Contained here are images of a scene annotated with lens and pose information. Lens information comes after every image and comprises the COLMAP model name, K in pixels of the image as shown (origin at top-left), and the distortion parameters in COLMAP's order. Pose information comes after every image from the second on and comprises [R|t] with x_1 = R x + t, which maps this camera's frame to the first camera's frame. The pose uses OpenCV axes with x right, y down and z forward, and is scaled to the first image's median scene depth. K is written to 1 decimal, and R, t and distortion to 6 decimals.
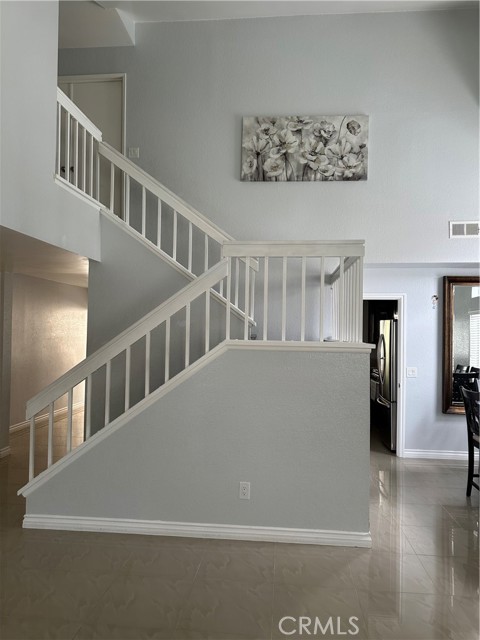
lens RADIAL K [[445.2, 0, 234.8], [0, 445.2, 323.6], [0, 0, 1]] dist [0.090229, -0.130206]
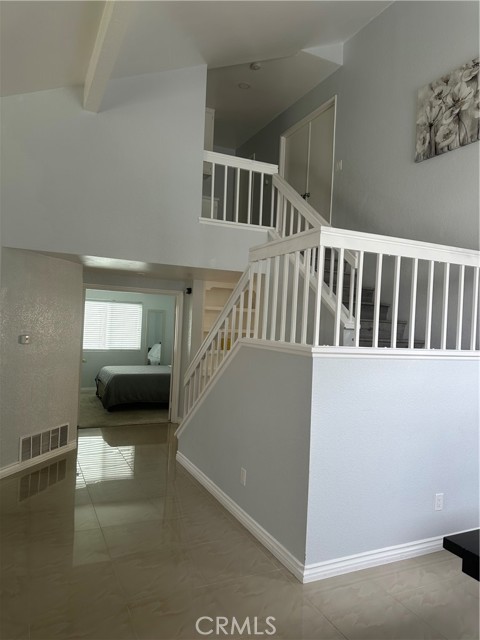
lens RADIAL K [[450.0, 0, 240.0], [0, 450.0, 320.0], [0, 0, 1]] dist [0.050179, -0.074039]
pose [[0.492816, 0.004394, -0.870123, 0.615714], [-0.028139, 0.999545, -0.010889, 0.003770], [0.869679, 0.029851, 0.492715, 0.286486]]
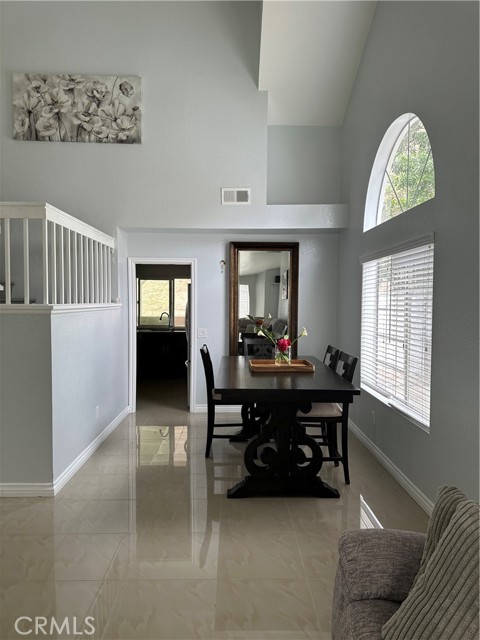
lens RADIAL K [[445.2, 0, 234.8], [0, 445.2, 323.6], [0, 0, 1]] dist [0.090229, -0.130206]
pose [[0.992656, -0.018176, 0.119602, 0.366962], [0.009413, 0.997256, 0.073426, 0.009413], [-0.120609, -0.071761, 0.990103, -0.049177]]
